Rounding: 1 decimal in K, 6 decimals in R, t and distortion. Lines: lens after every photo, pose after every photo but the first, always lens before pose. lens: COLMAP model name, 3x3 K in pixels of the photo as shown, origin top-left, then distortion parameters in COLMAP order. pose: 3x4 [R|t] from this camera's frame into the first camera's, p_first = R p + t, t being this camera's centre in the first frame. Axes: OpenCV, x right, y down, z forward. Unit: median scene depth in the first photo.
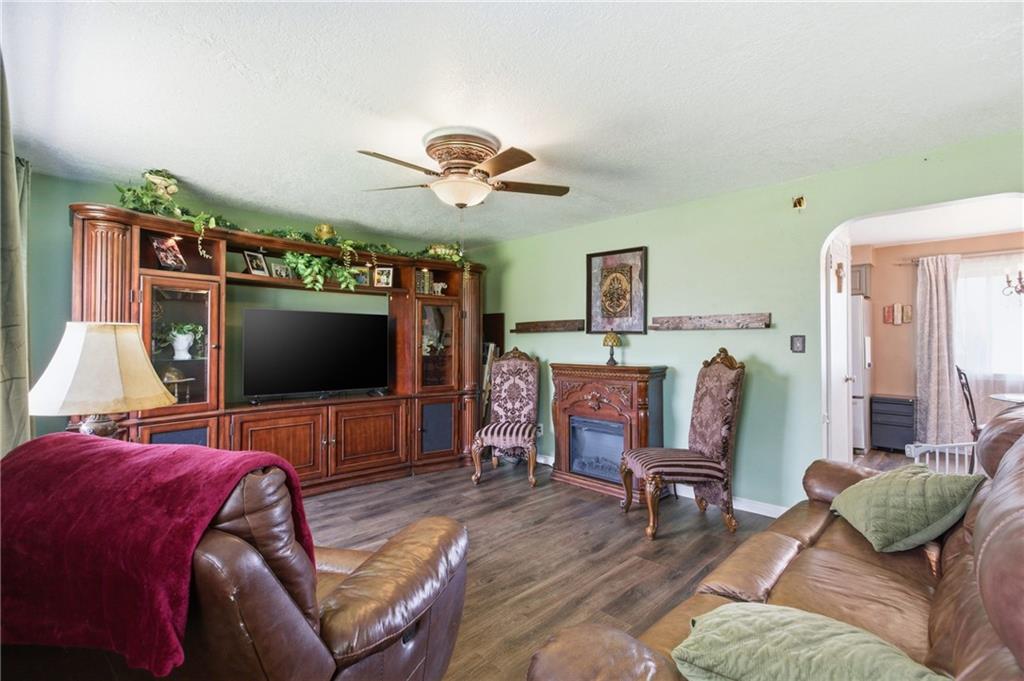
lens RADIAL K [[467.9, 0, 511.8], [0, 467.9, 337.8], [0, 0, 1]] dist [-0.010511, 0.001536]
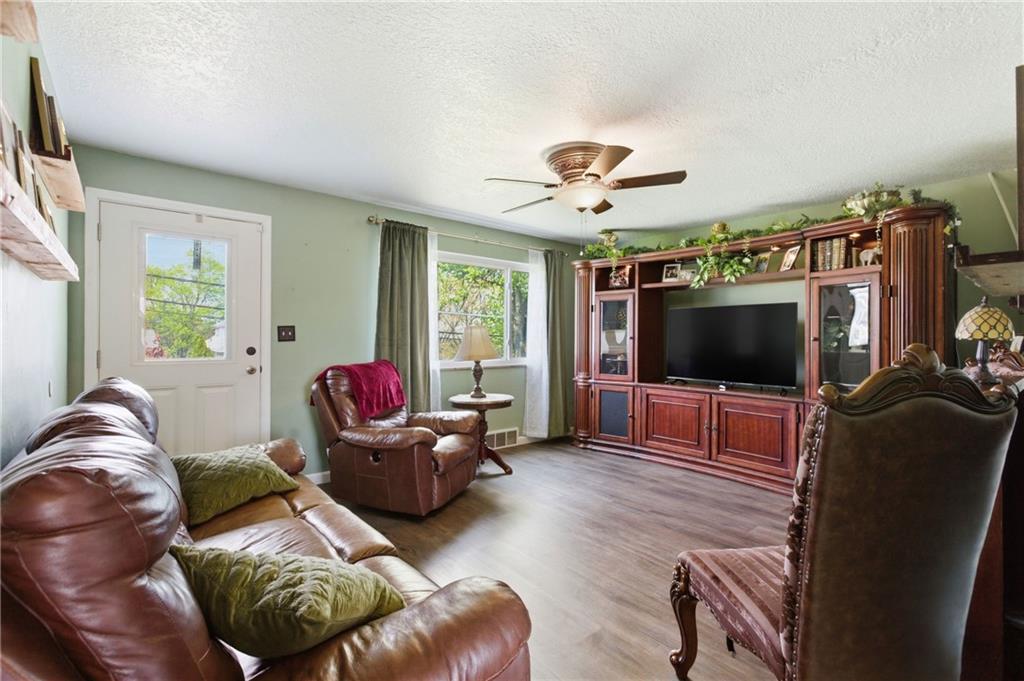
lens RADIAL K [[447.0, 0, 516.1], [0, 447.0, 337.4], [0, 0, 1]] dist [-0.001198, 0.000116]
pose [[-0.069734, -0.002693, -0.997562, 0.624713], [0.006713, 0.999972, -0.003168, 0.015377], [0.997543, -0.006918, -0.069714, 0.597881]]
